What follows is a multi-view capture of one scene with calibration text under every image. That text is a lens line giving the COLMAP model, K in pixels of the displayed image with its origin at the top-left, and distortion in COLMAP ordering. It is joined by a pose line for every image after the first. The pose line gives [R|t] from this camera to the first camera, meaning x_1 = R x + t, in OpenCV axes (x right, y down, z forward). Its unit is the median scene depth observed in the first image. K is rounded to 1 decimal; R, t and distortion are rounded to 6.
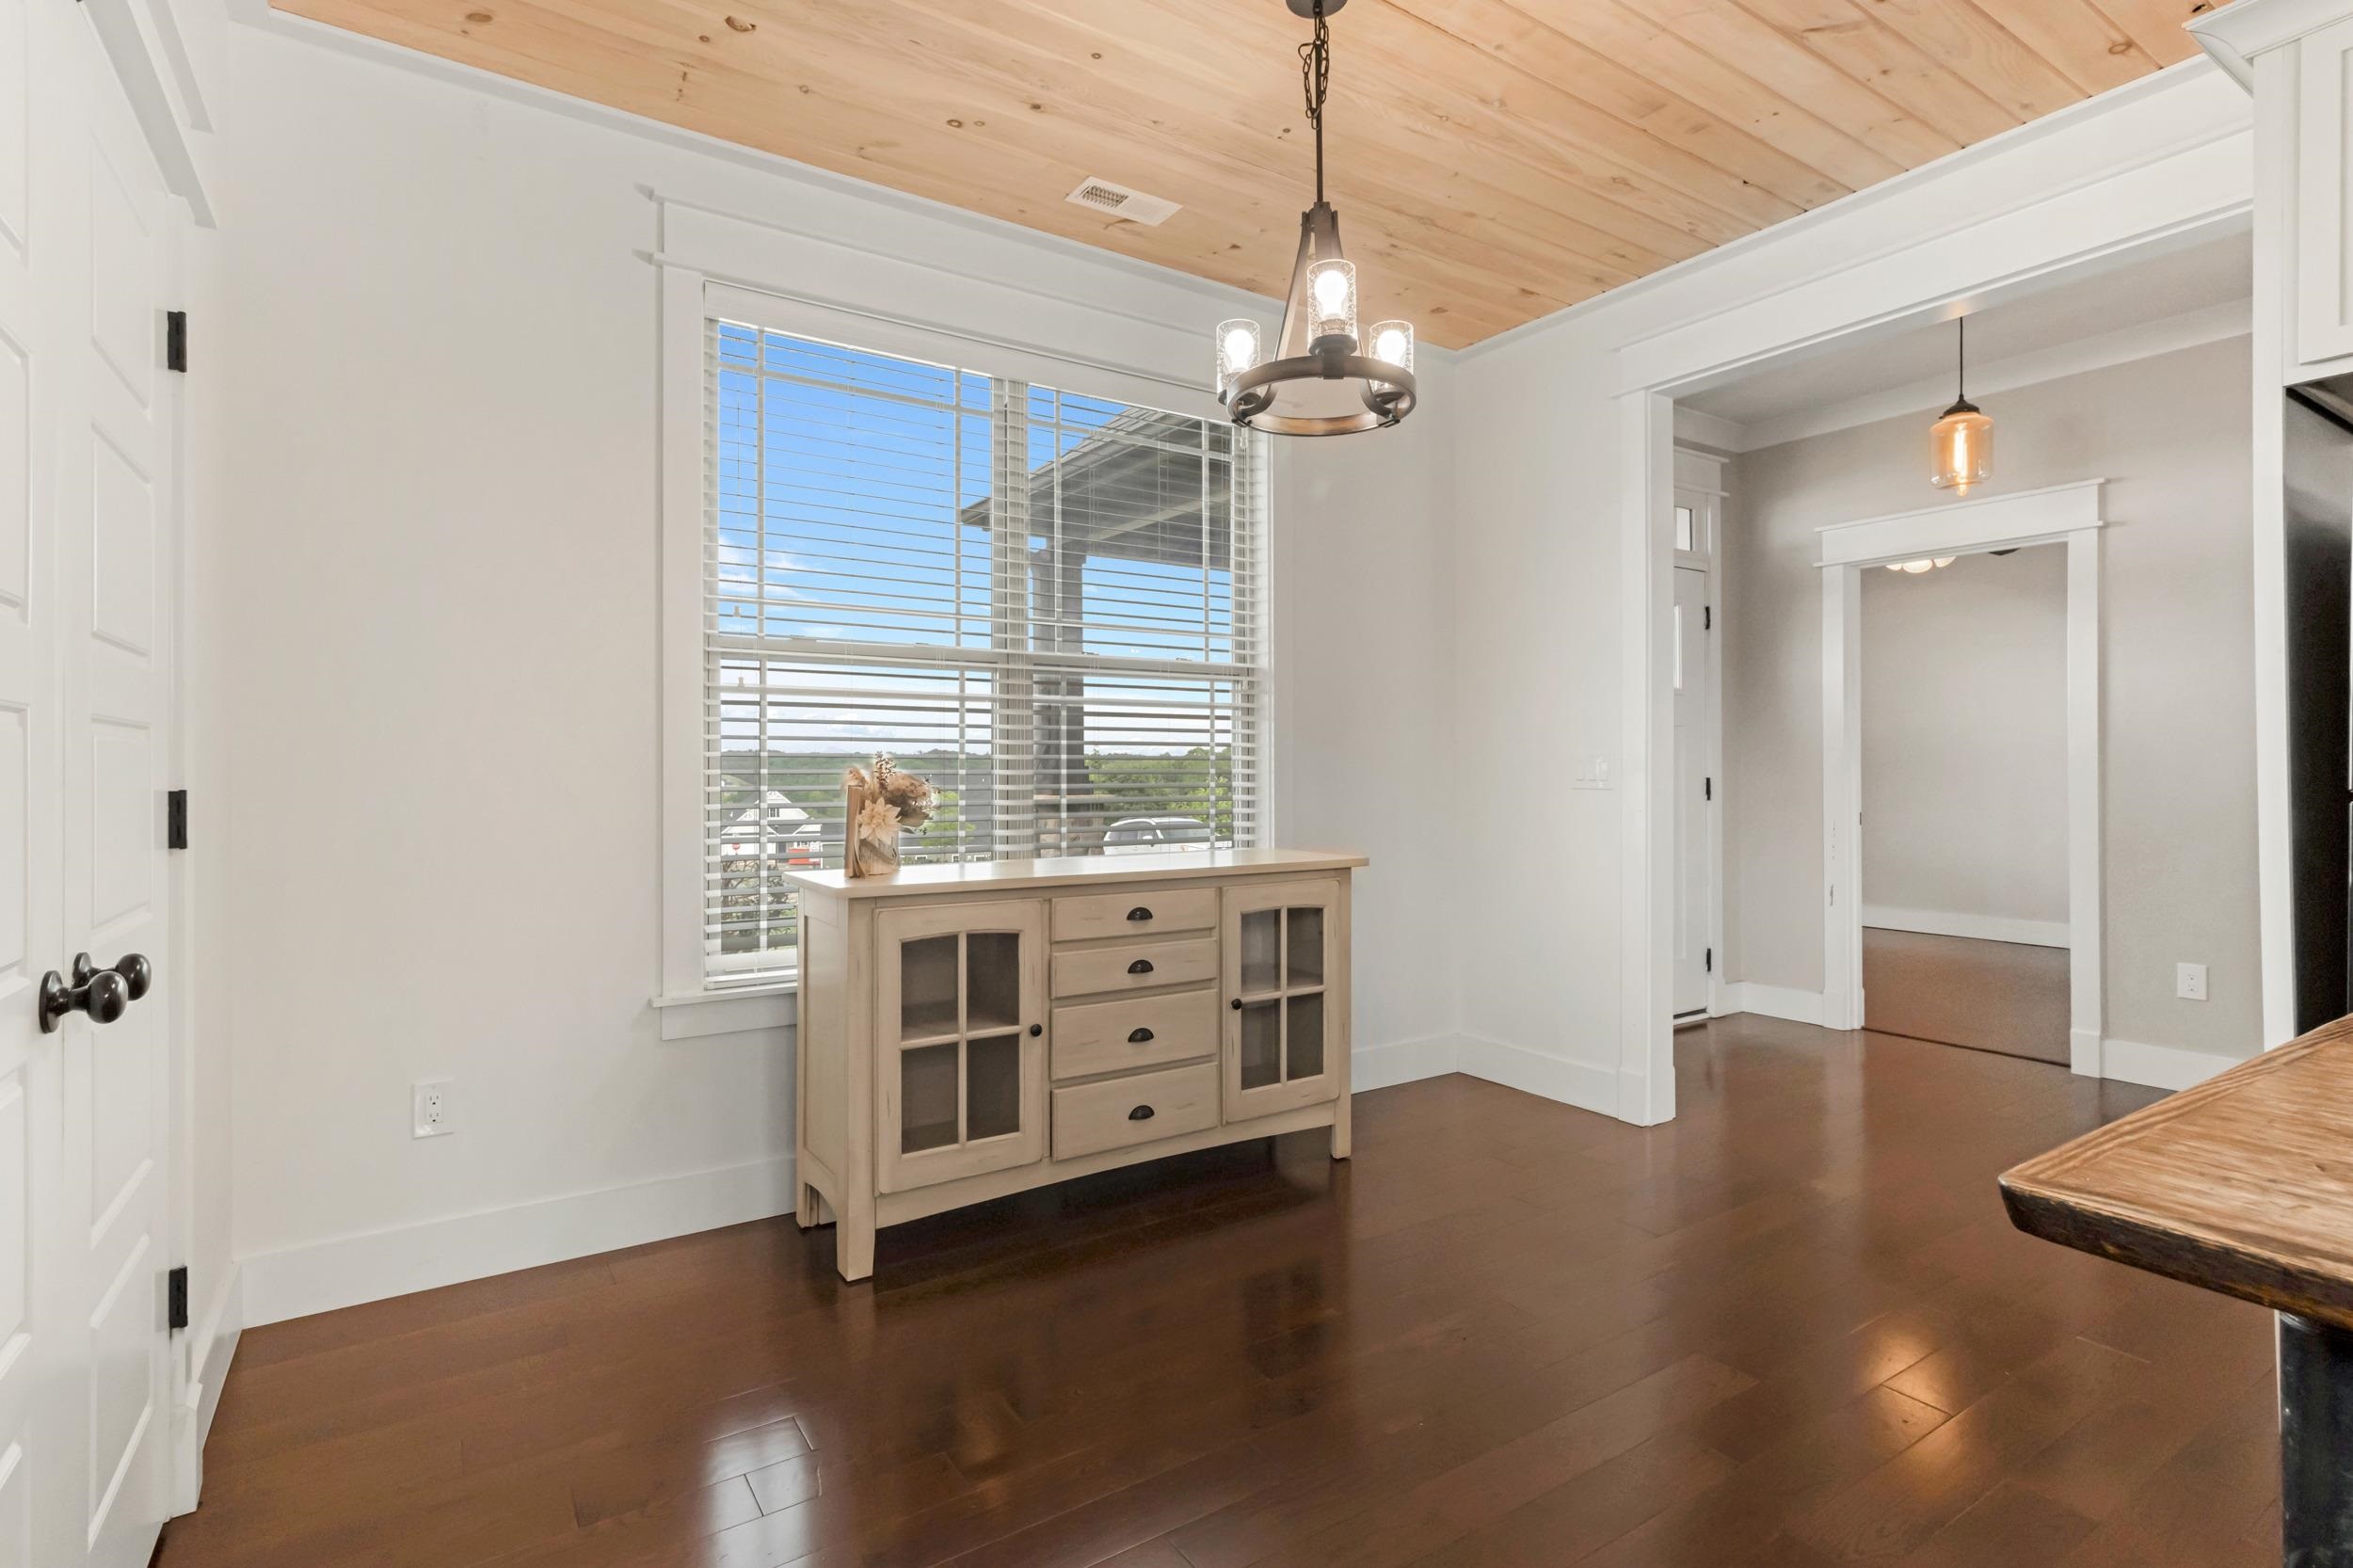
lens RADIAL K [[1121.1, 0, 1159.0], [0, 1121.1, 768.3], [0, 0, 1]] dist [0.000922, 0.001603]
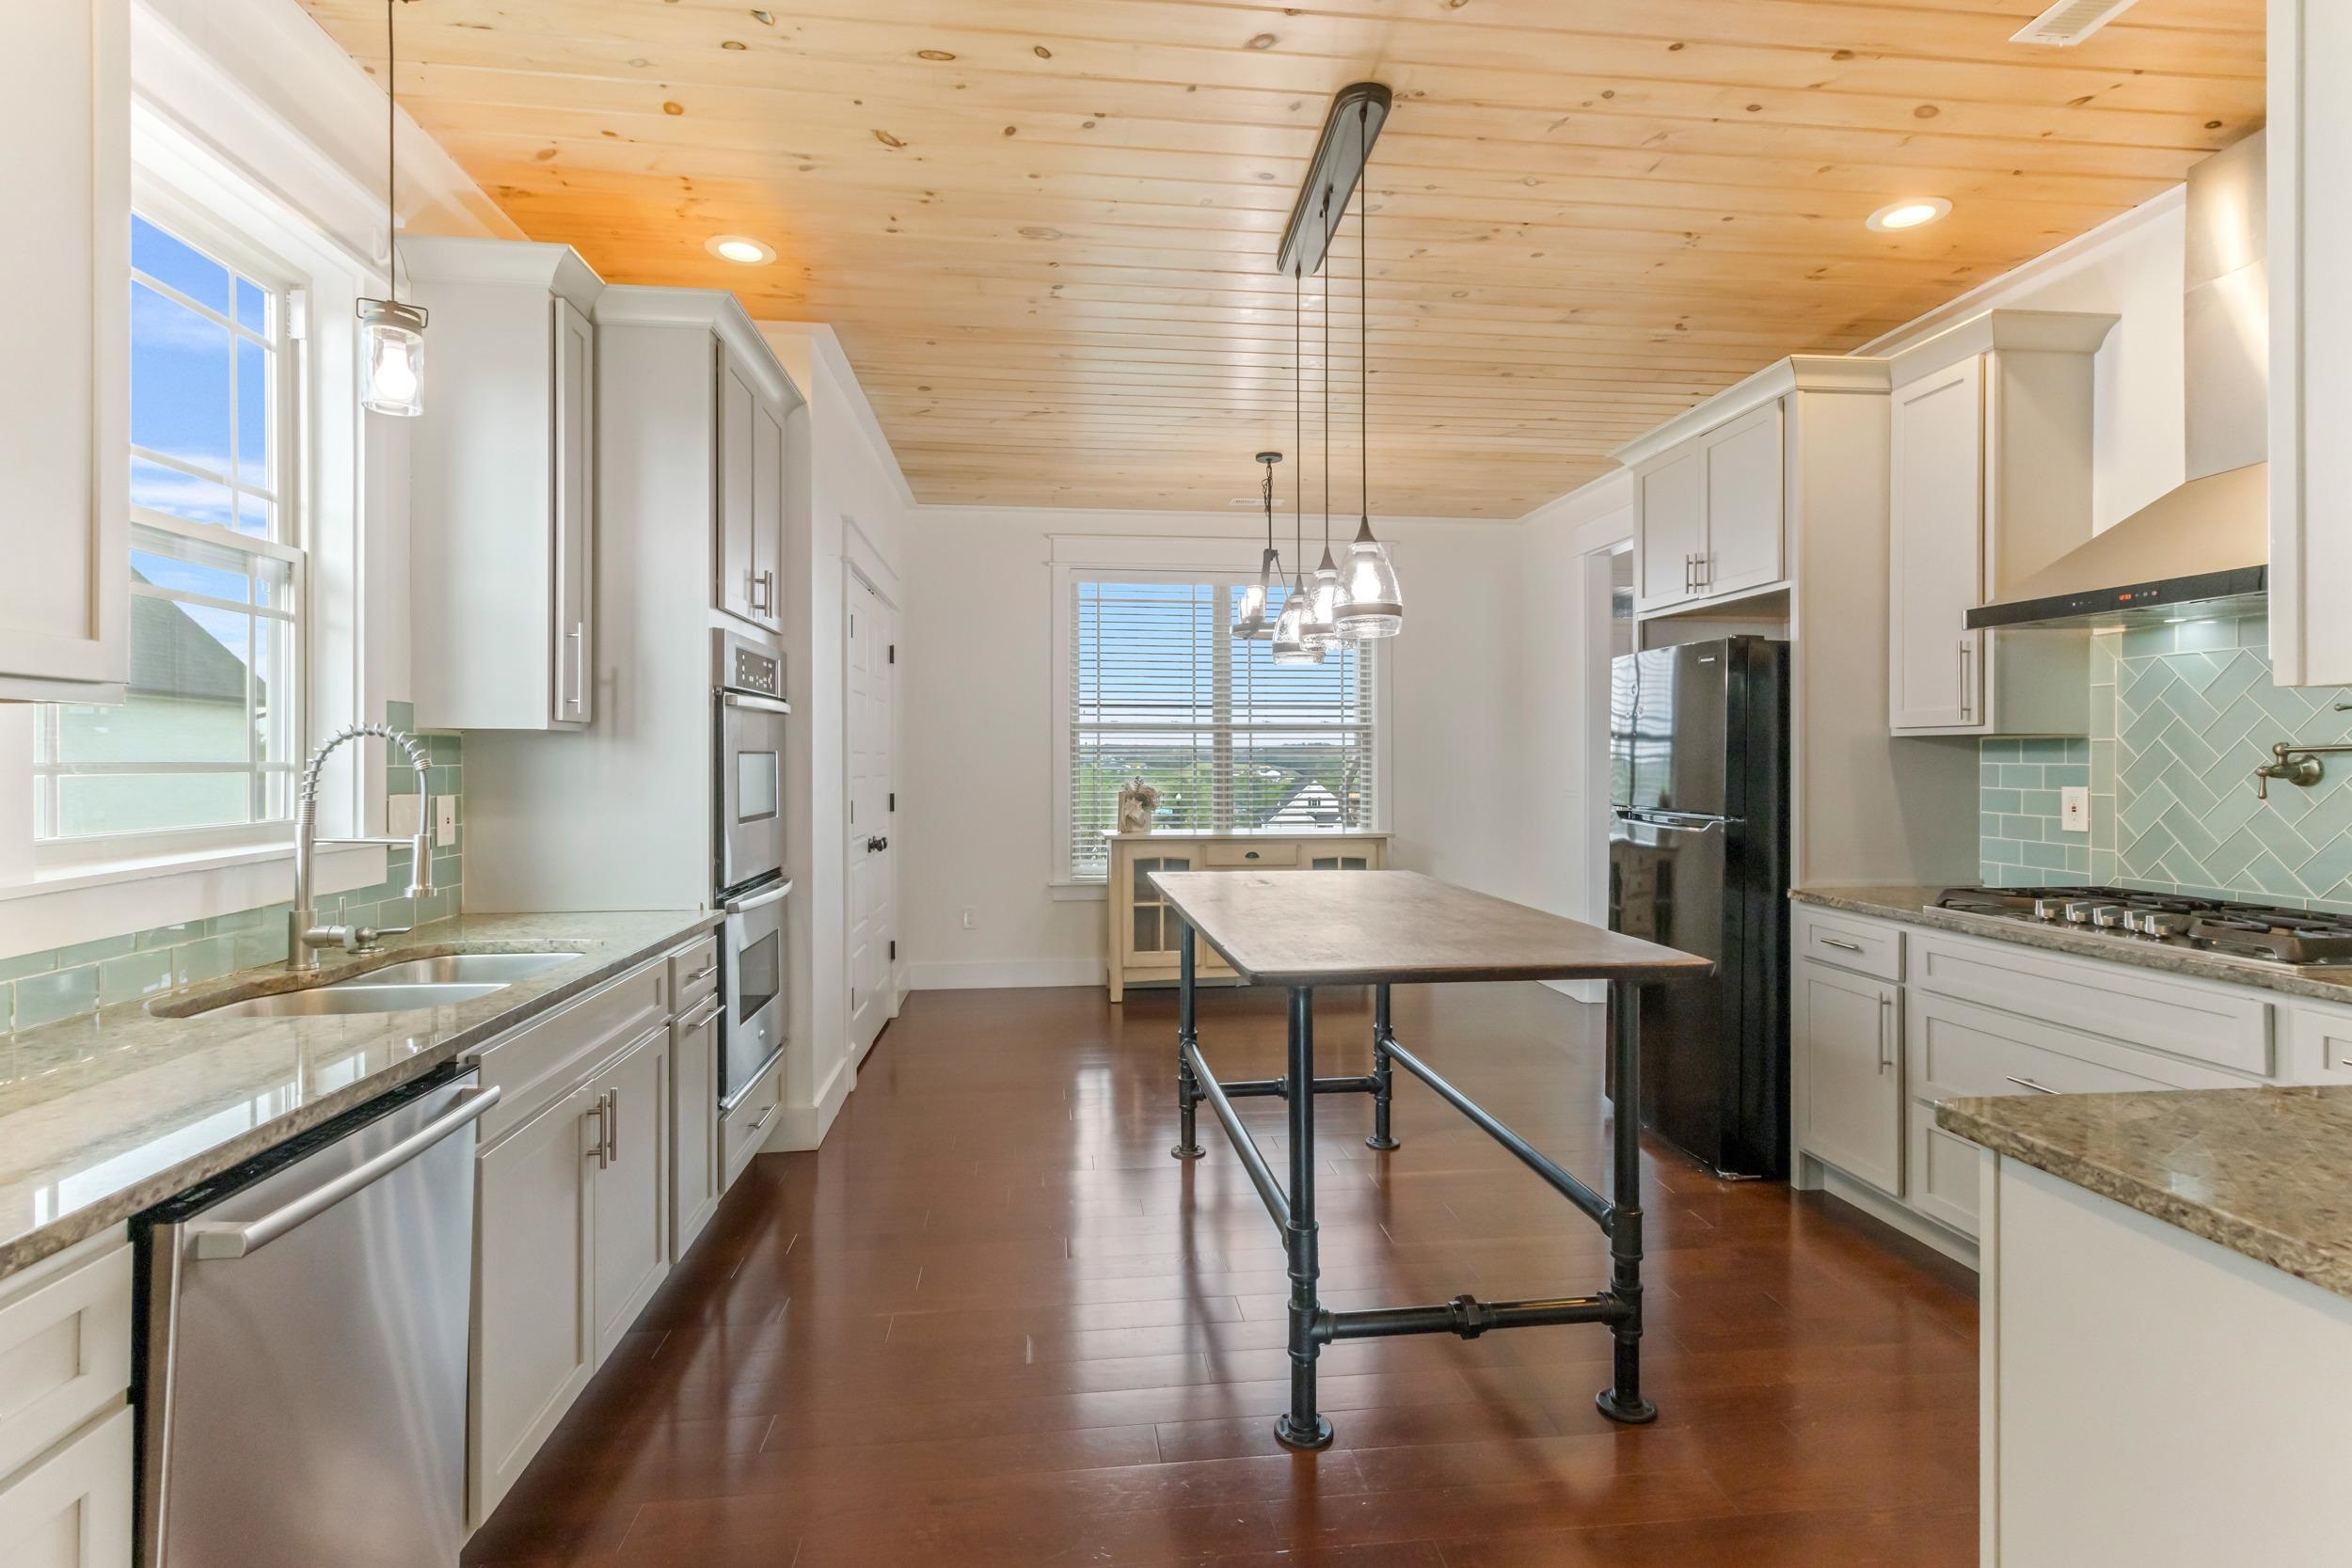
lens RADIAL K [[1120.6, 0, 1161.9], [0, 1120.6, 764.0], [0, 0, 1]] dist [0.000922, 0.001603]
pose [[0.890198, -0.000651, -0.455573, 0.814112], [0.000869, 1.000000, 0.000269, -0.040973], [0.455573, -0.000635, 0.890198, -0.959926]]
